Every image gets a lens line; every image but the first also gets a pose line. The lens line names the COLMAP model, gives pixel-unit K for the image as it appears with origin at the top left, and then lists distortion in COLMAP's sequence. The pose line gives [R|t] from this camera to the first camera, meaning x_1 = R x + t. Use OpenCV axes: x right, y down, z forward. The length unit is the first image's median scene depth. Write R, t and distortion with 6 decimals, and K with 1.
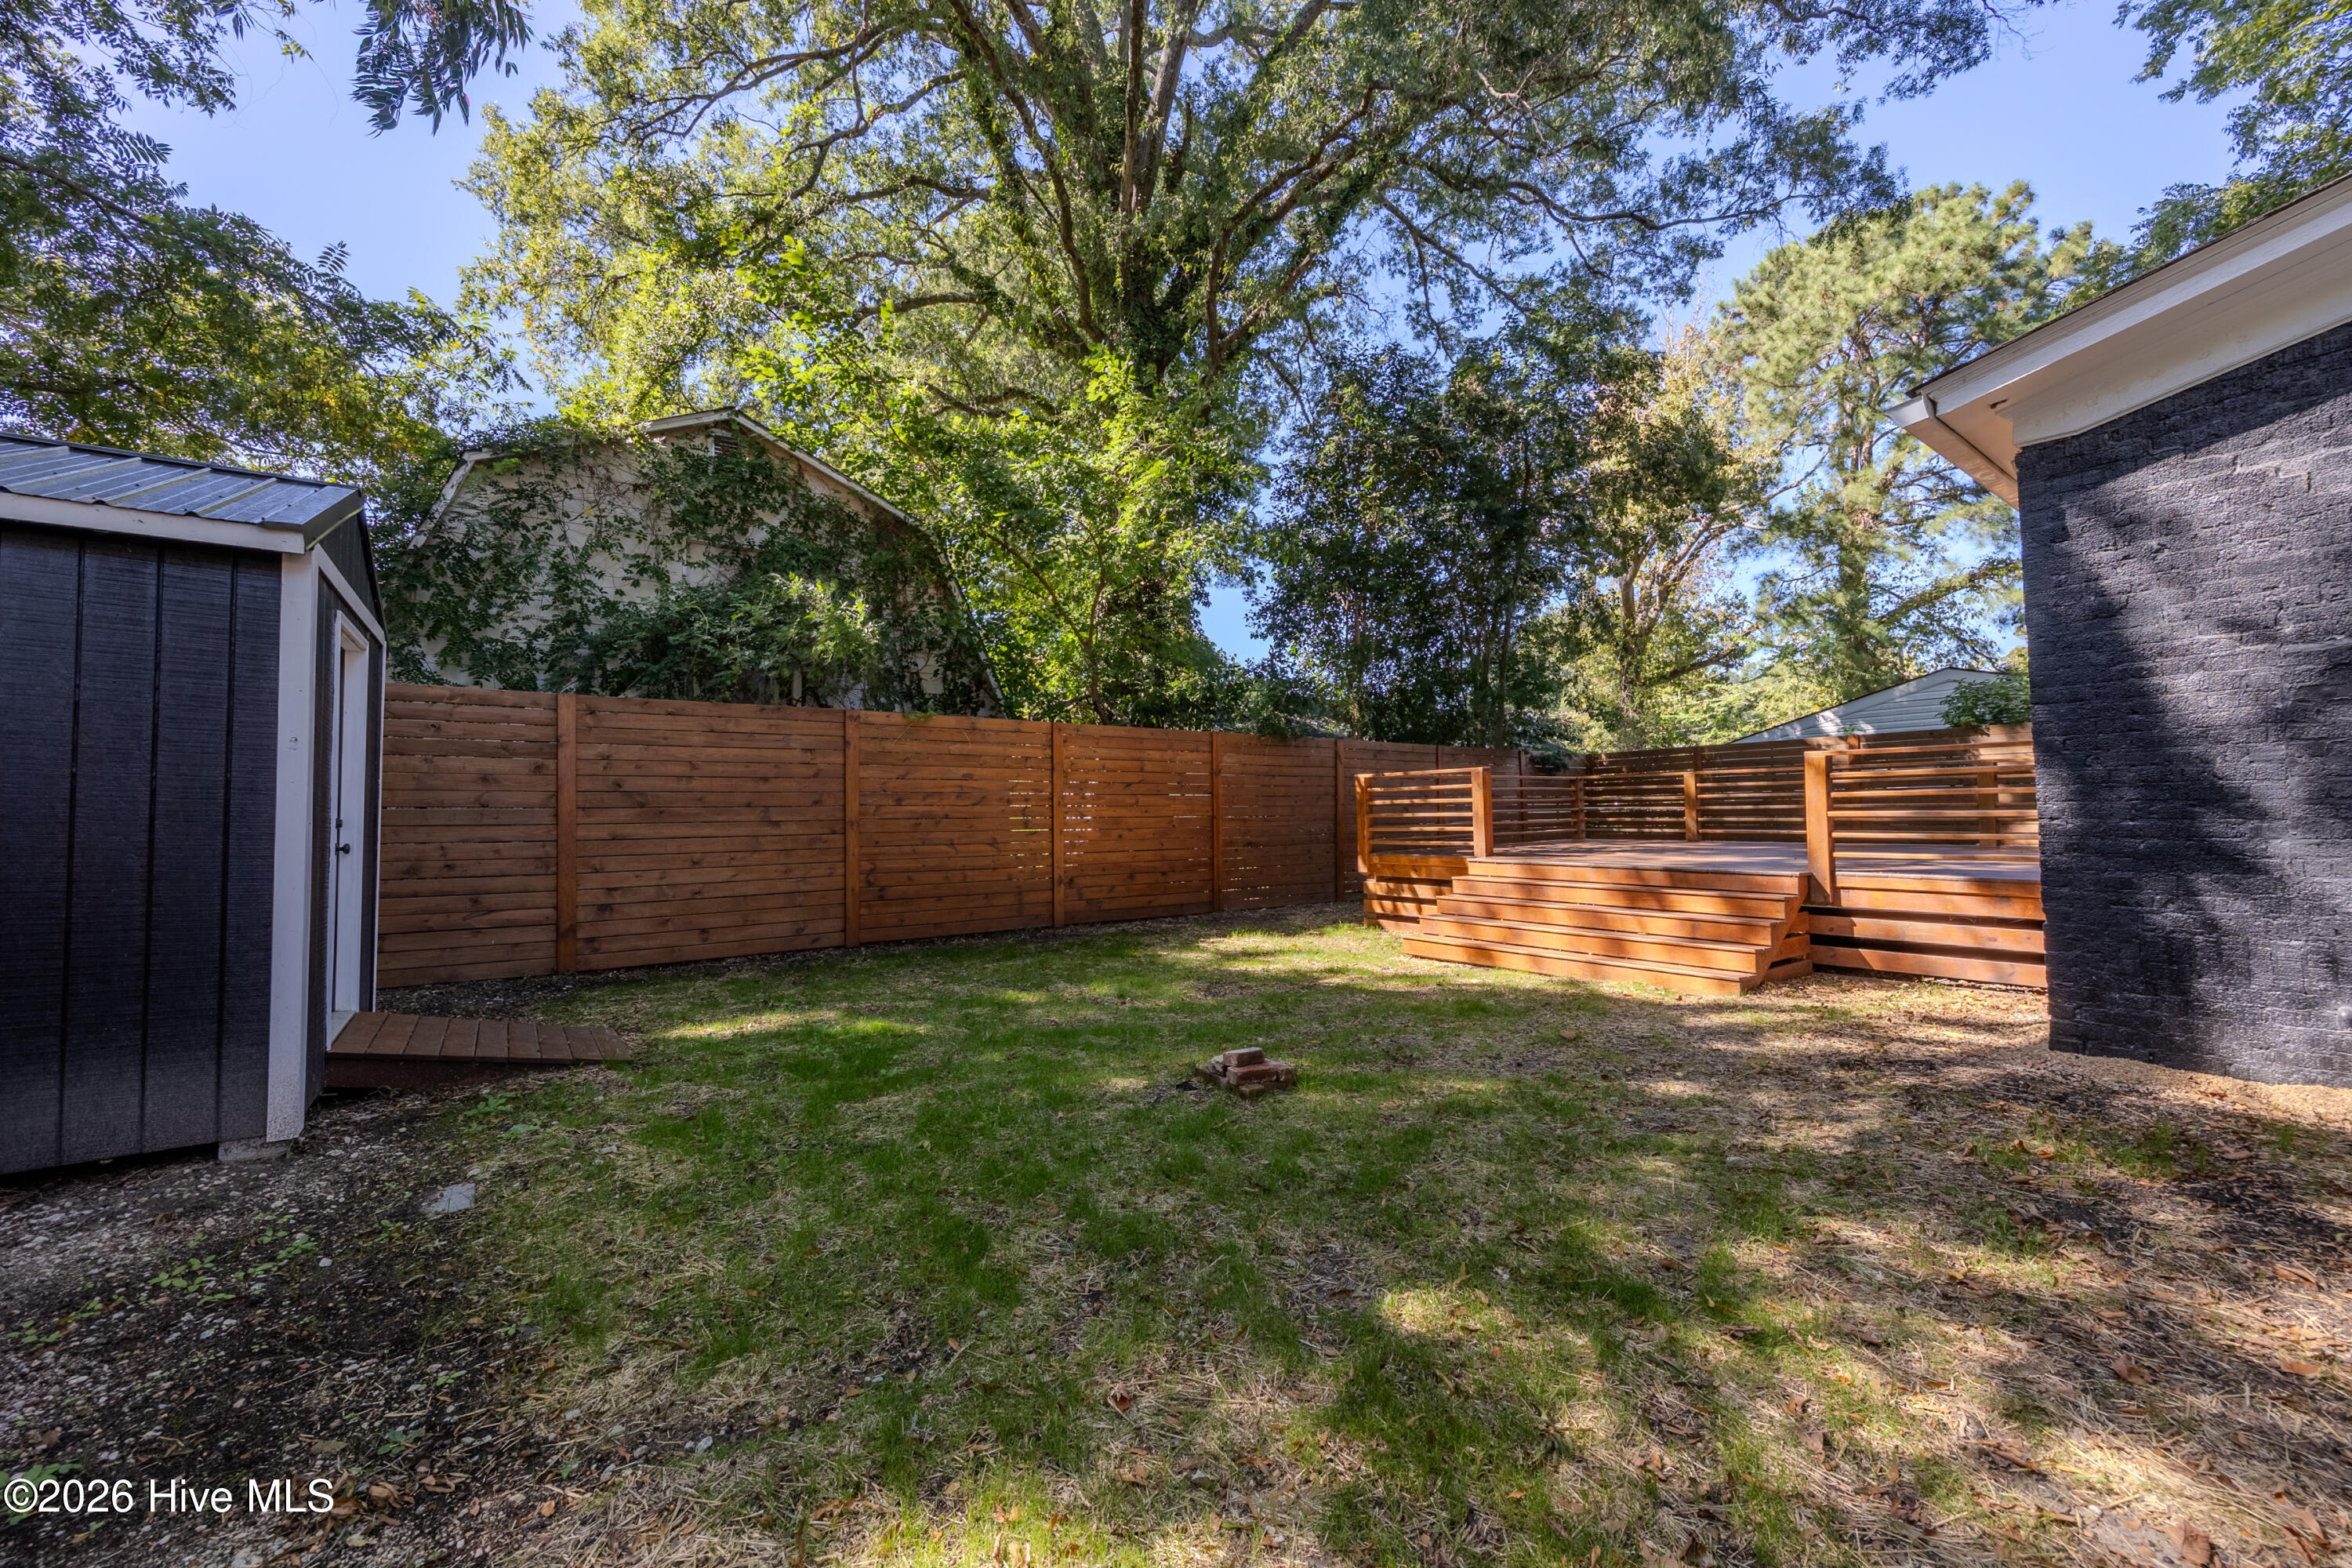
lens RADIAL K [[901.6, 0, 1167.1], [0, 901.6, 790.3], [0, 0, 1]] dist [-0.000376, -0.000168]
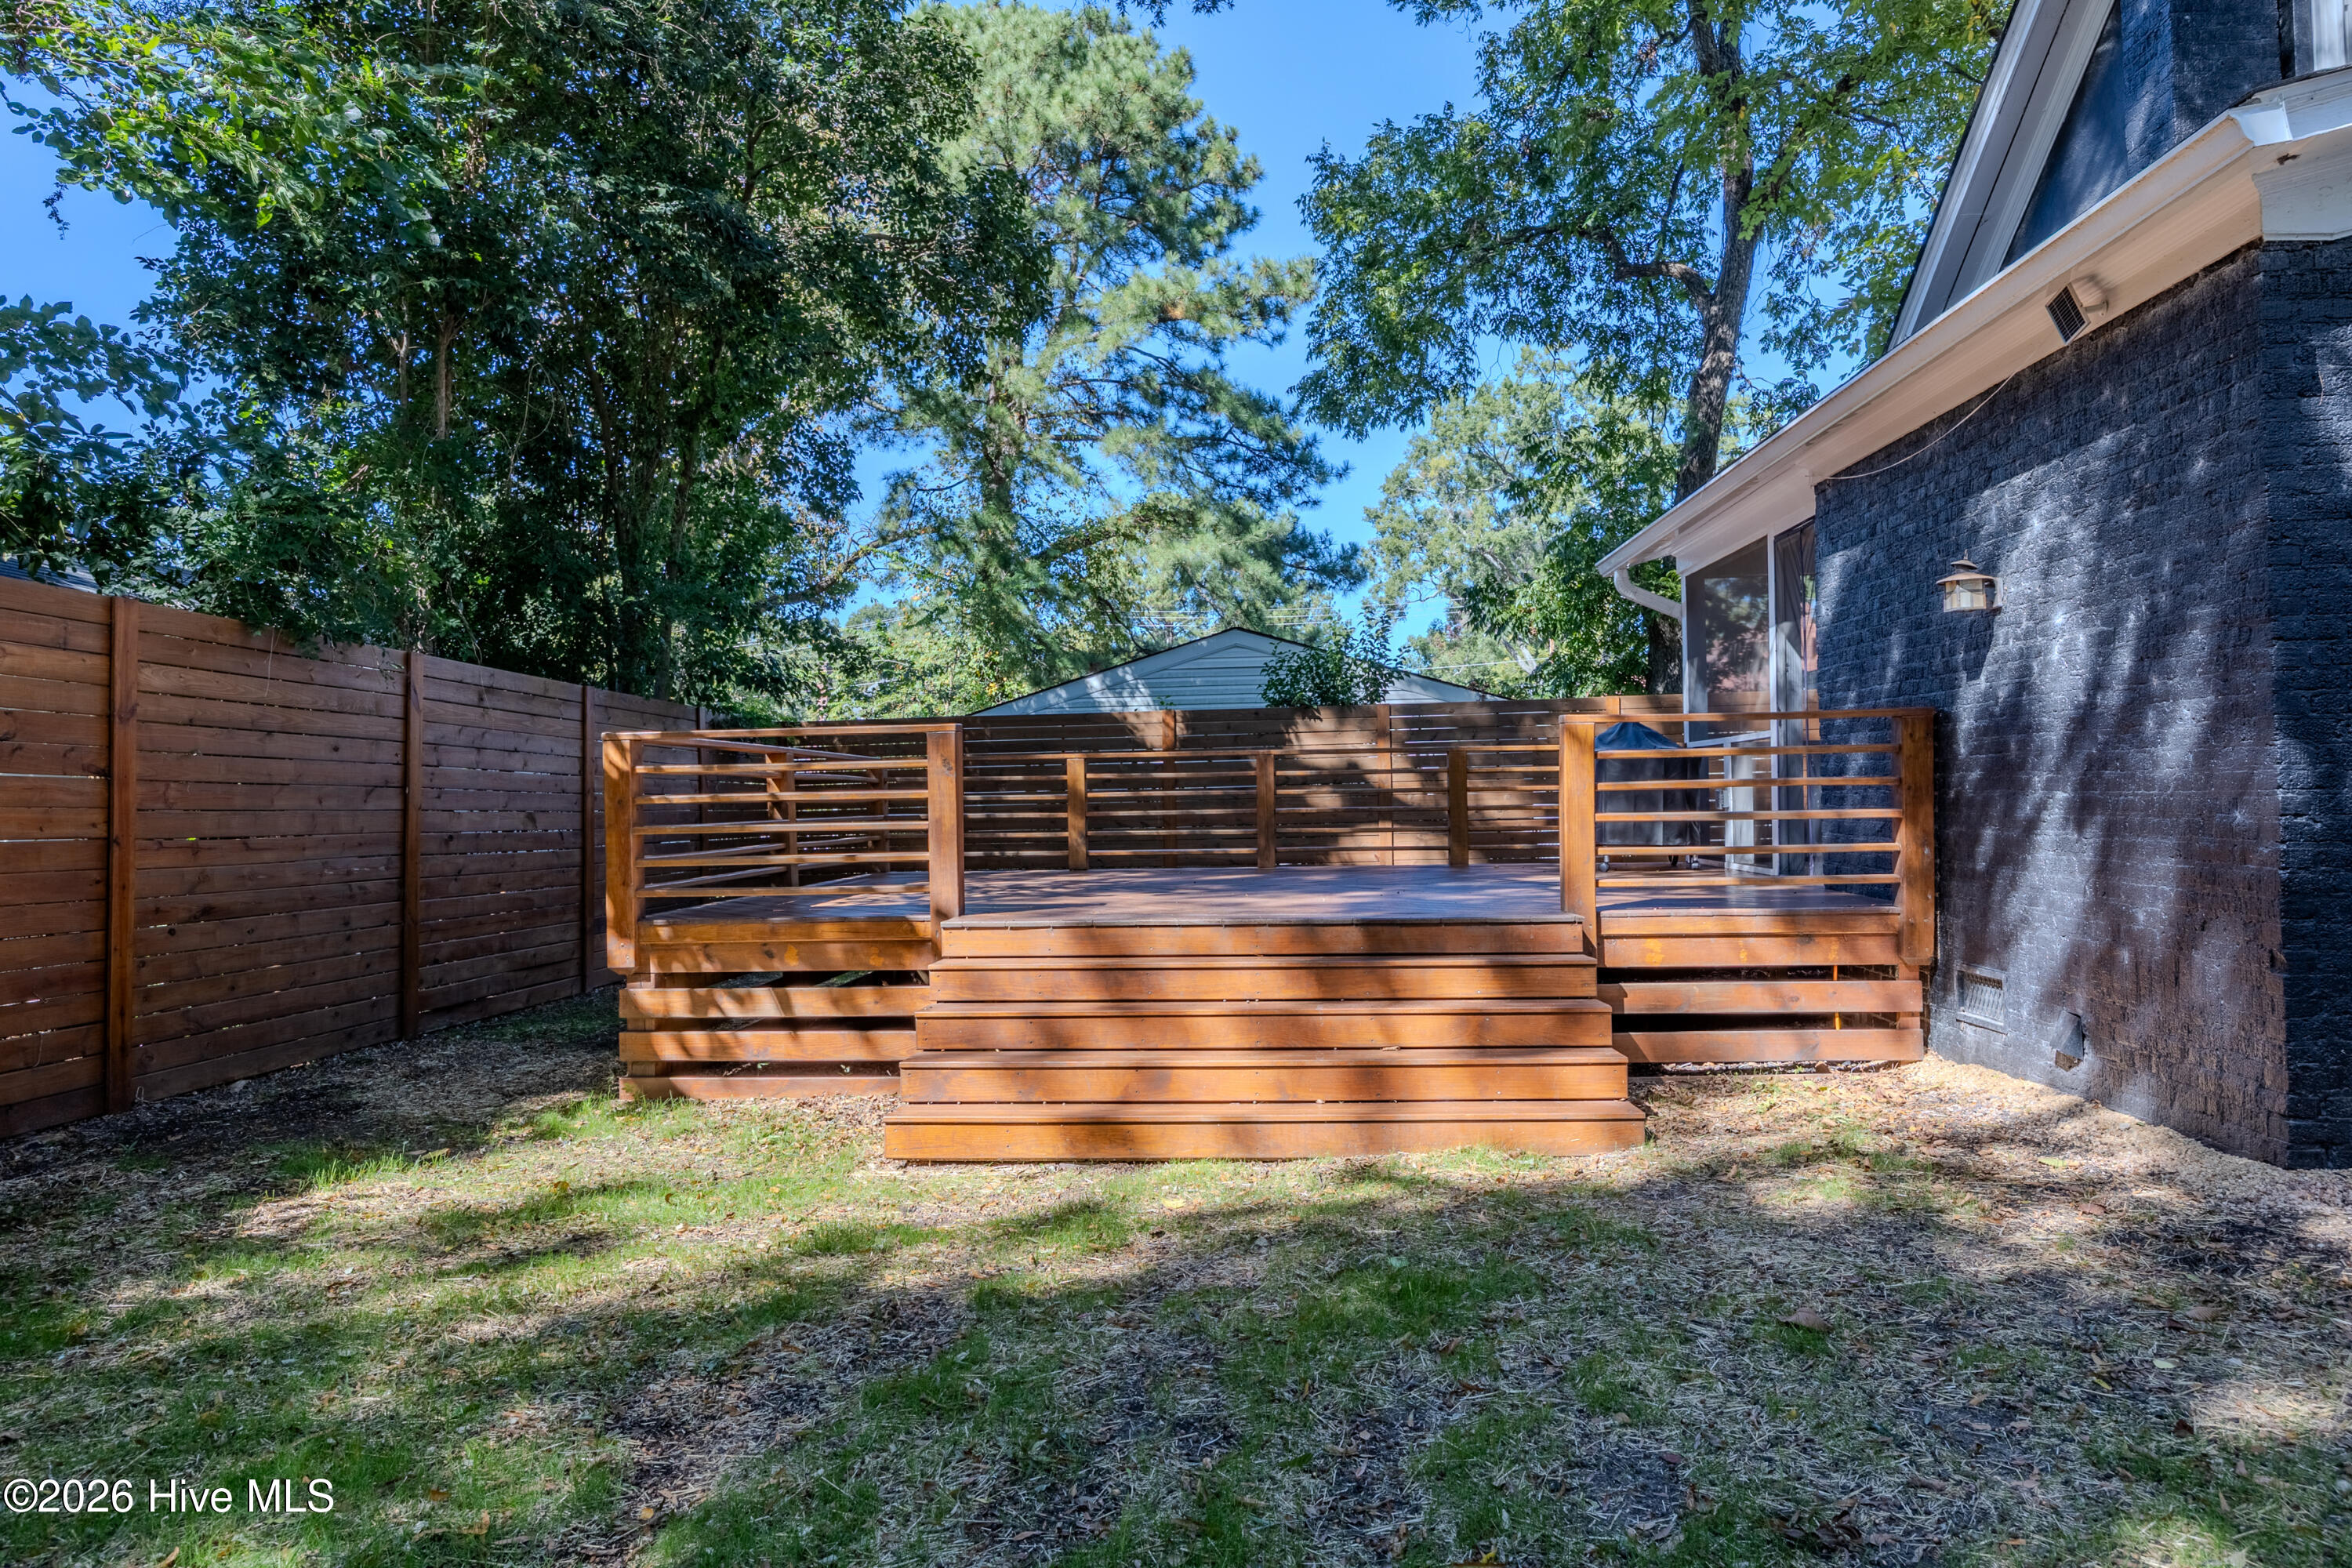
lens RADIAL K [[1481.2, 0, 1176.0], [0, 1481.2, 784.0], [0, 0, 1]] dist [-0.002592, -0.000635]
pose [[0.640347, 0.016348, 0.767912, -0.152432], [-0.011171, 0.999866, -0.011970, 0.012686], [-0.768005, -0.000914, 0.640444, 0.389904]]
